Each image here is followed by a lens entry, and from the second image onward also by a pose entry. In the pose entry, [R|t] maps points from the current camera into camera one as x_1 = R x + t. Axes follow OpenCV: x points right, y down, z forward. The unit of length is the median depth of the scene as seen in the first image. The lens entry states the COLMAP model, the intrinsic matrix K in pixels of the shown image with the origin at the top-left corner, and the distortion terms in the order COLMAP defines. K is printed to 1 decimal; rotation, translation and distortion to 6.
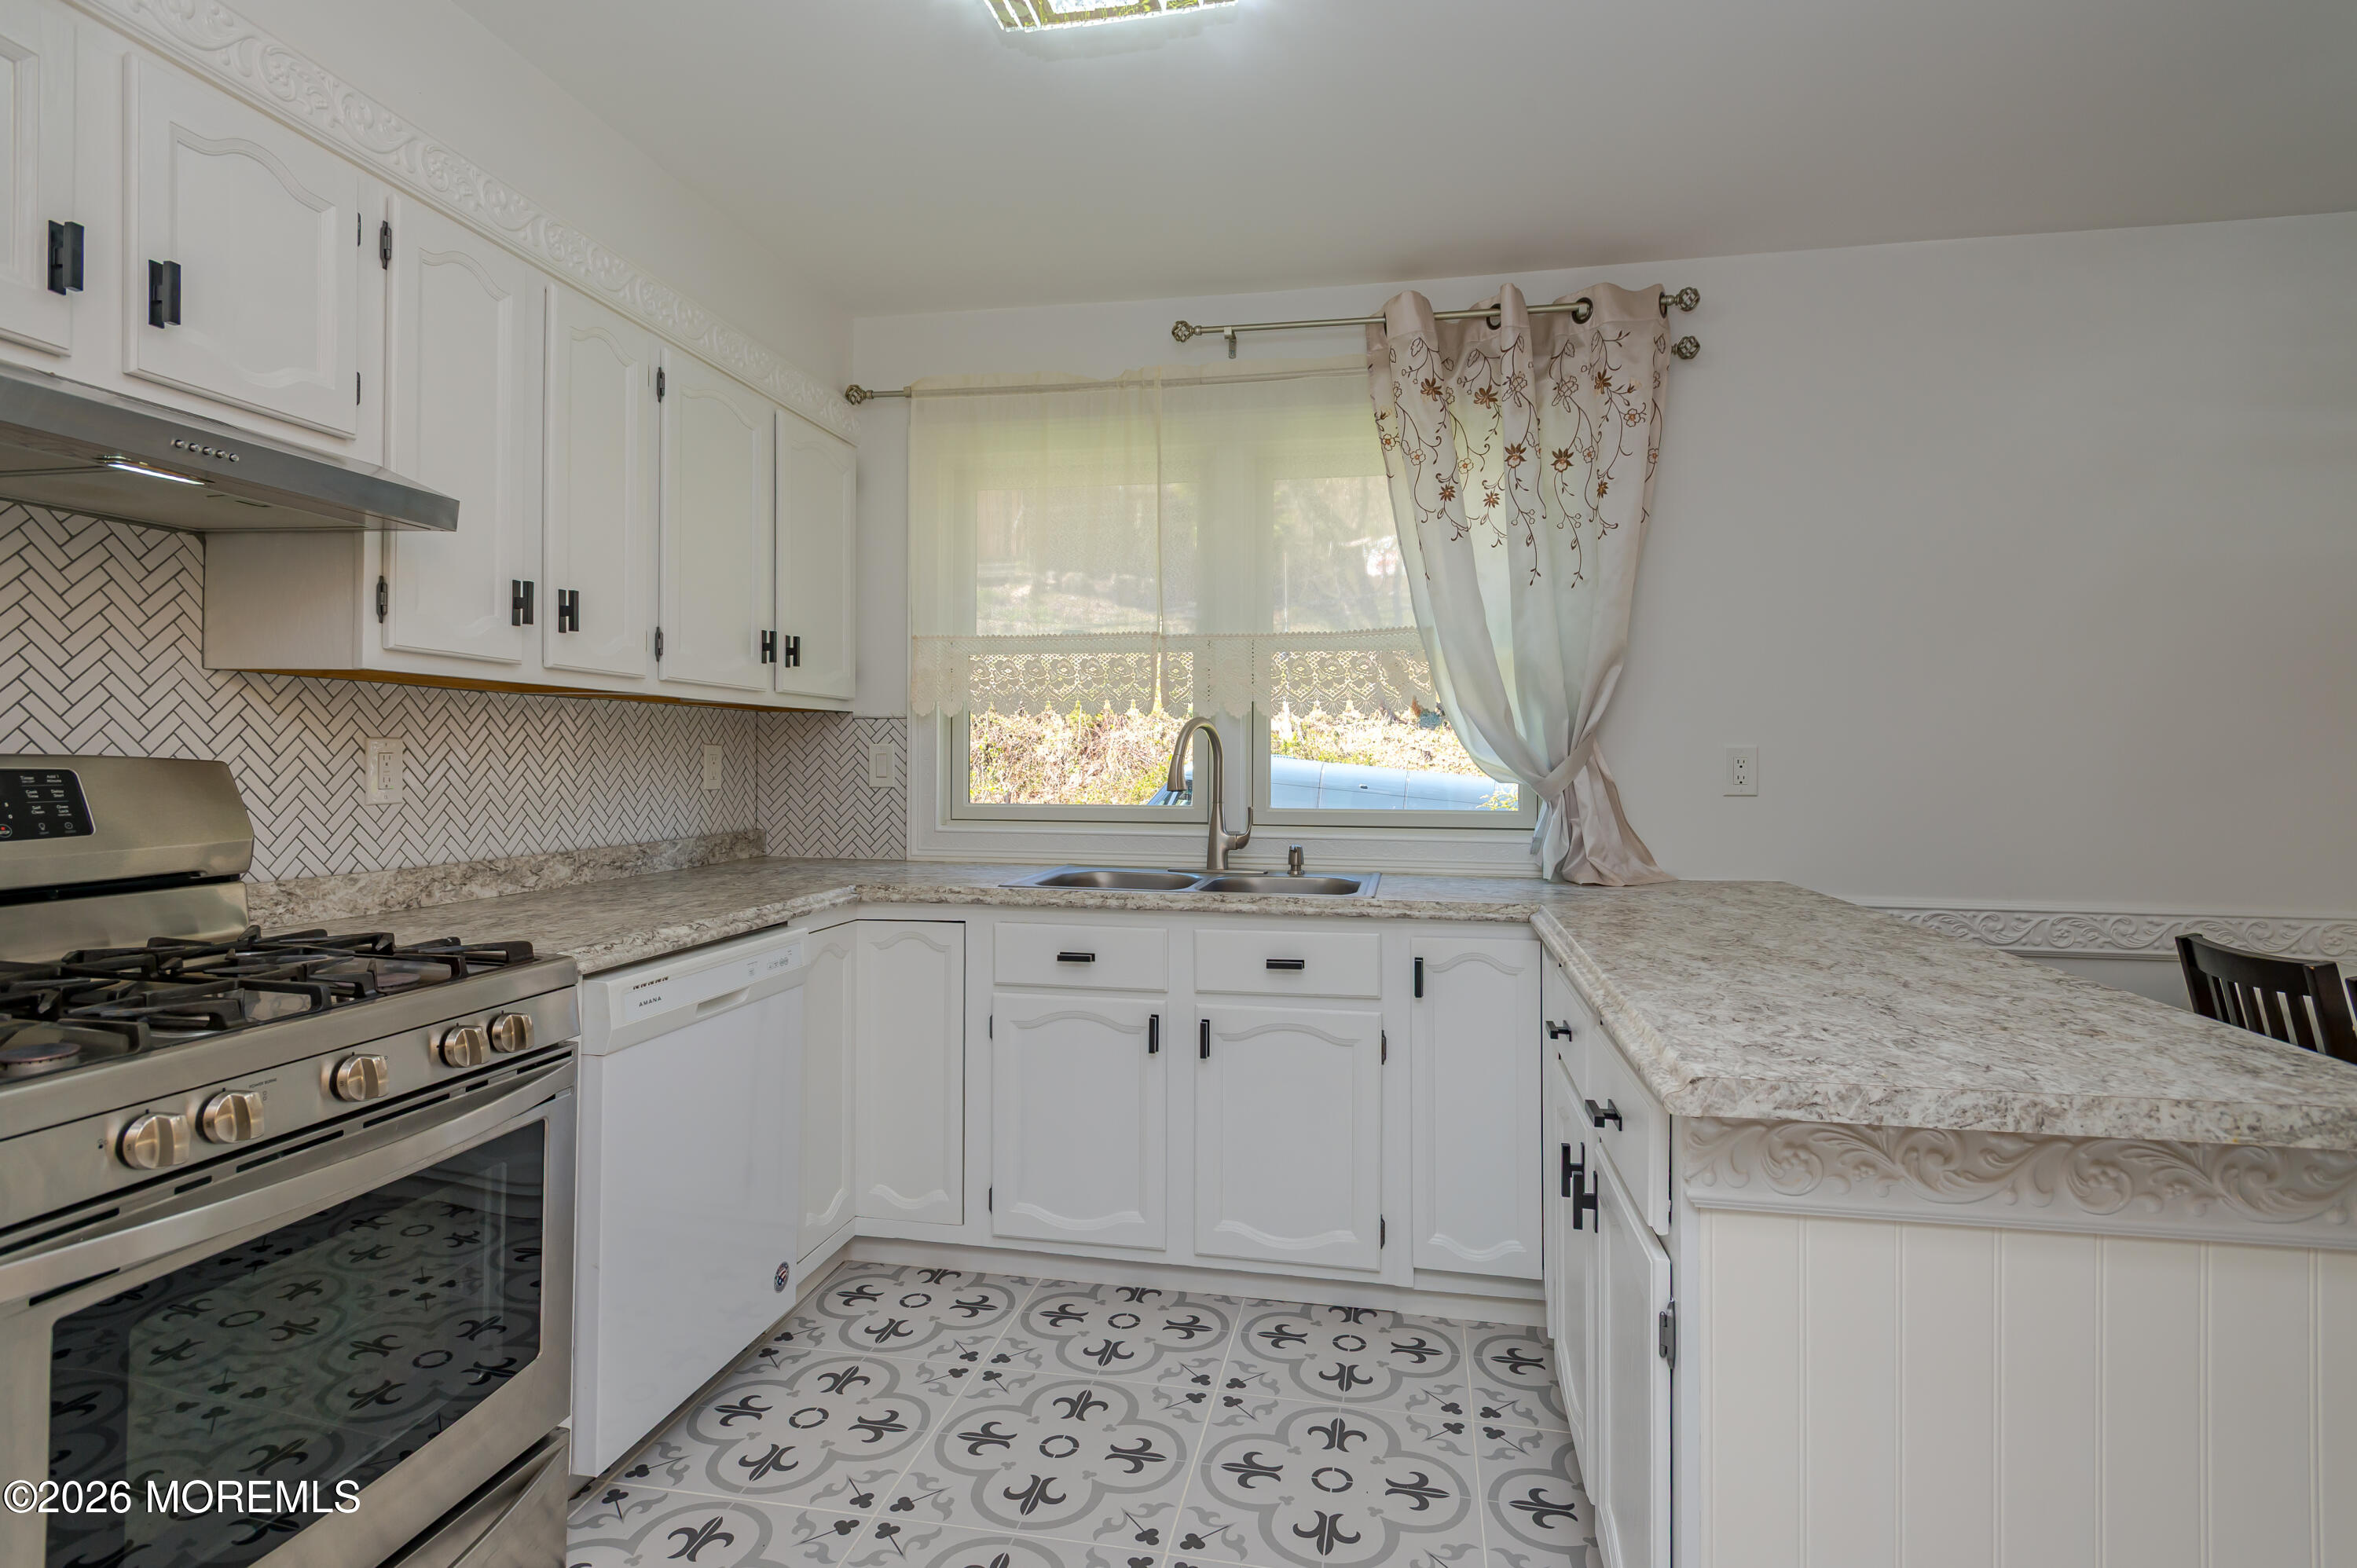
lens RADIAL K [[1177.8, 0, 1192.2], [0, 1177.8, 798.4], [0, 0, 1]] dist [0.001255, 0.000857]
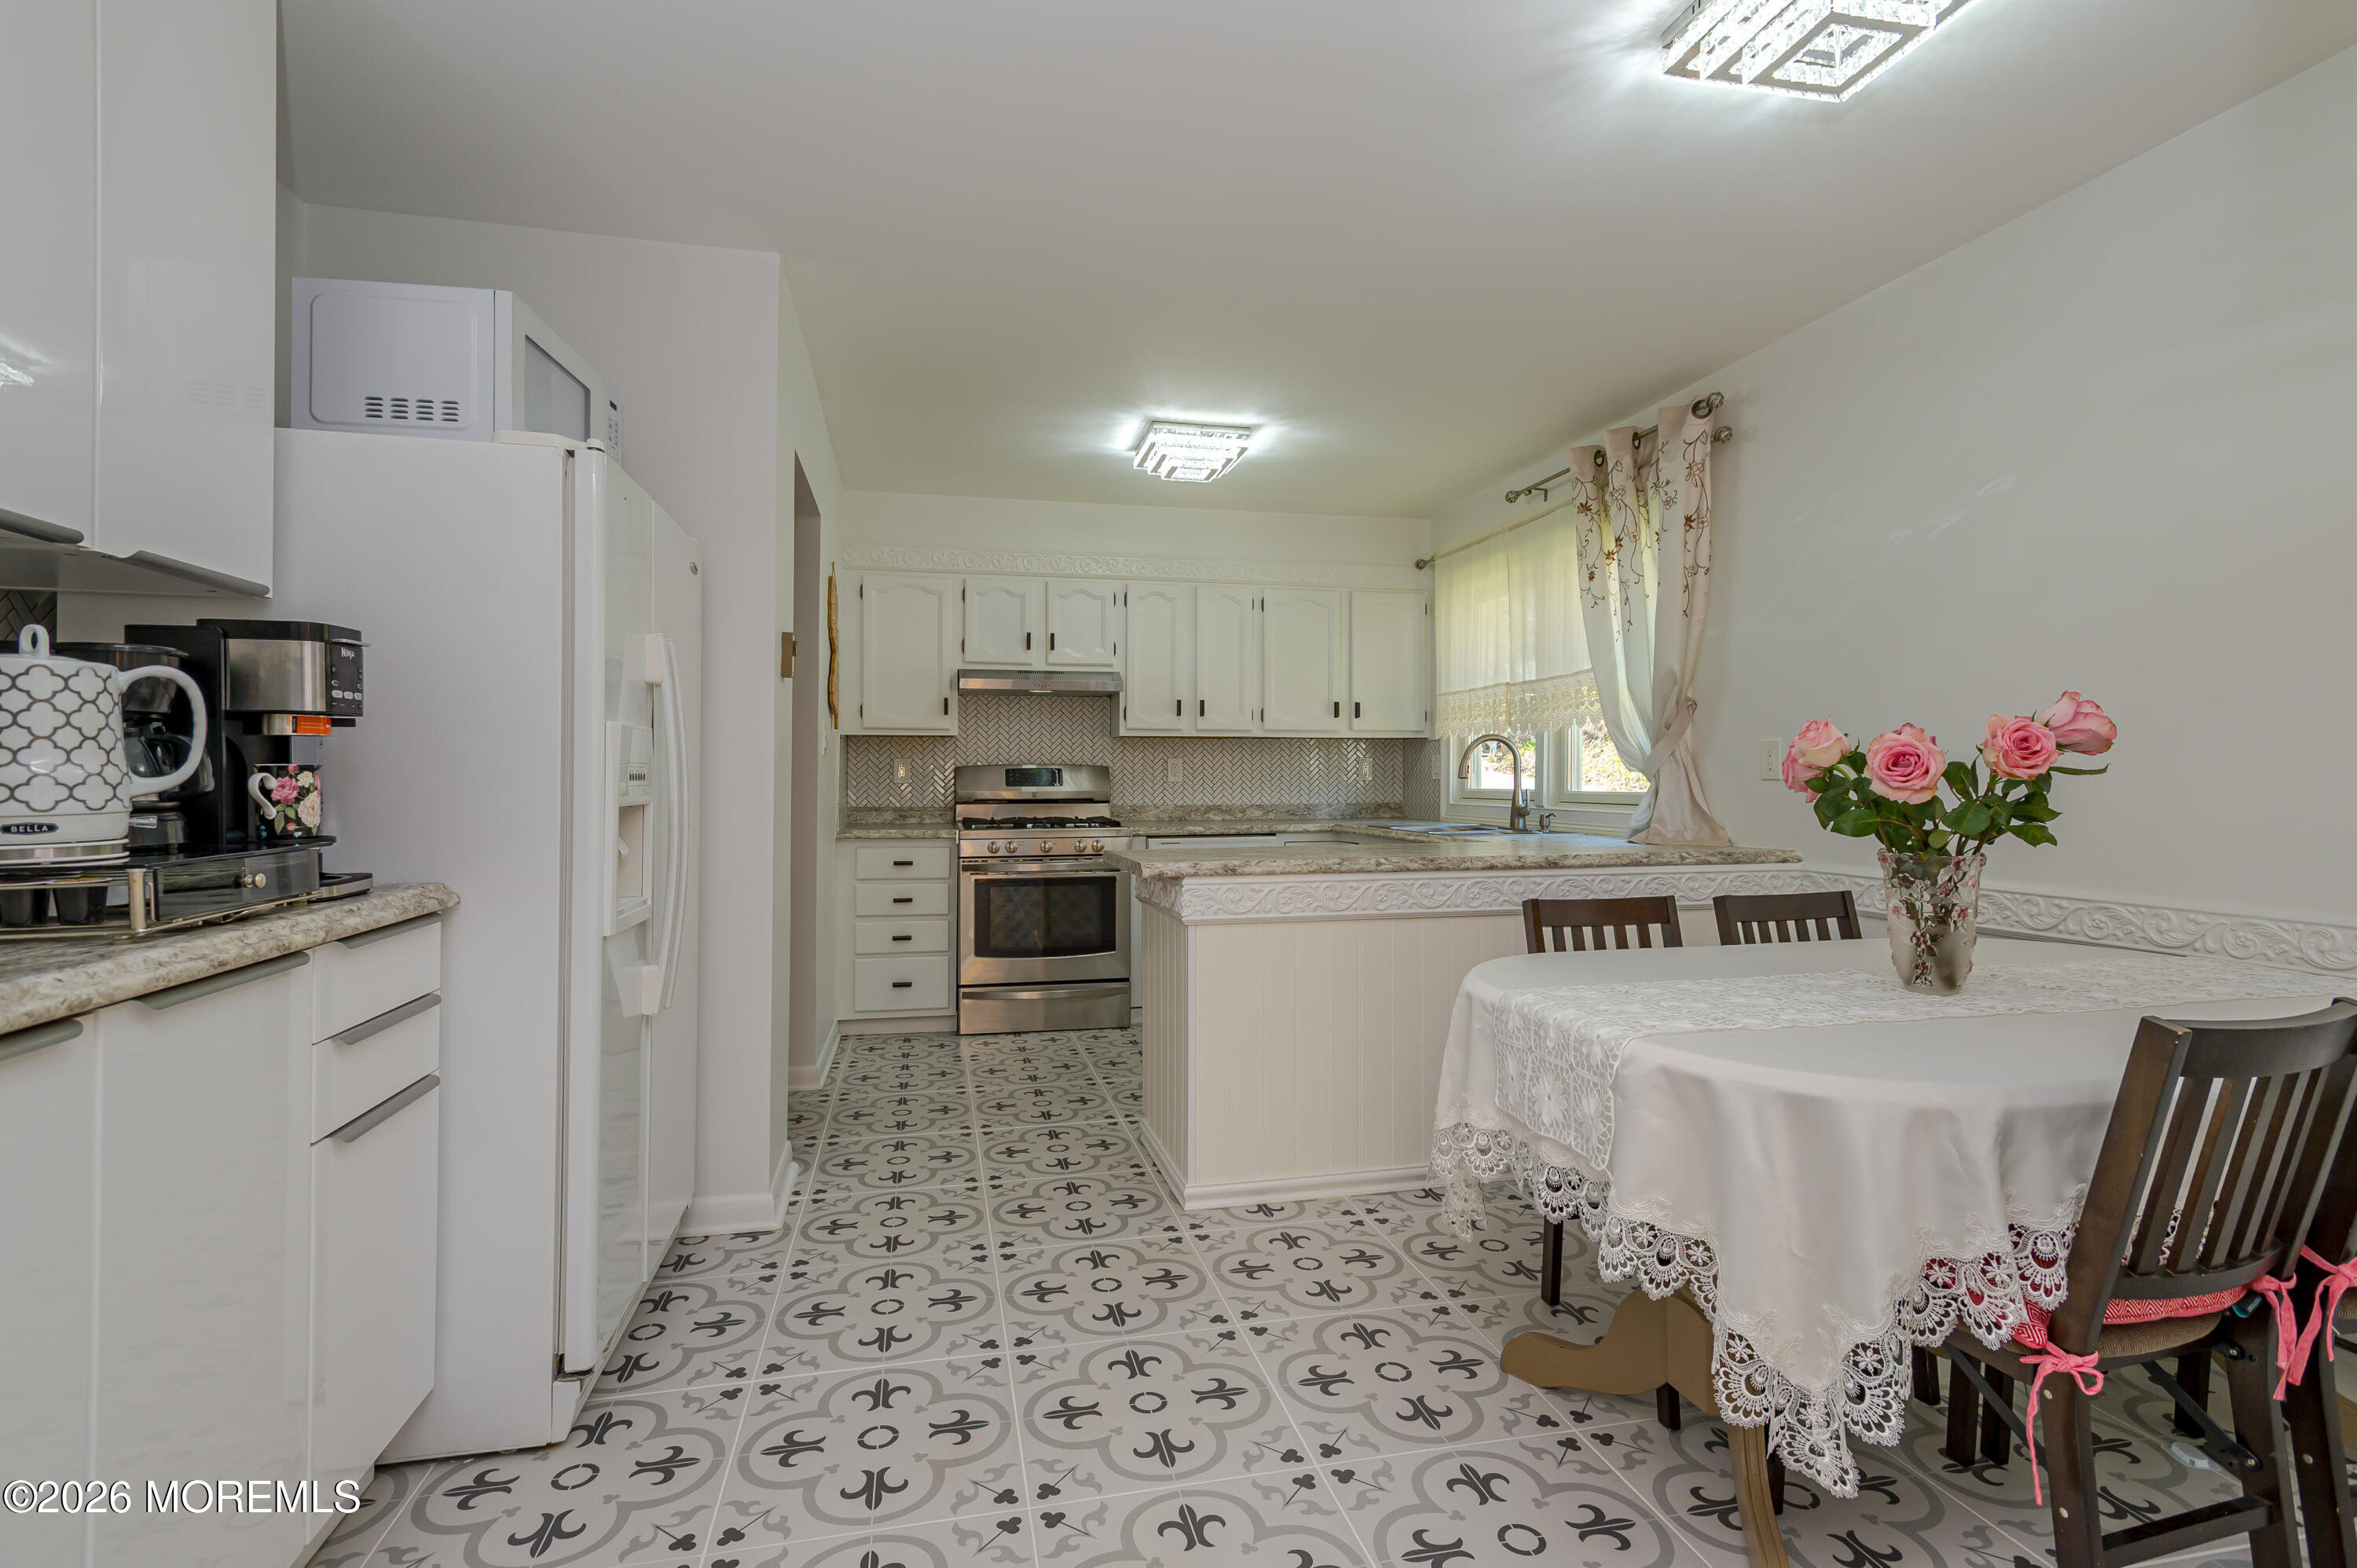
lens RADIAL K [[1098.7, 0, 1171.2], [0, 1098.7, 776.1], [0, 0, 1]] dist [0.016313, -0.006701]
pose [[0.396858, -0.008430, -0.917841, 1.346890], [-0.023851, 0.999525, -0.019493, 0.033712], [0.917570, 0.029627, 0.396469, -0.025487]]
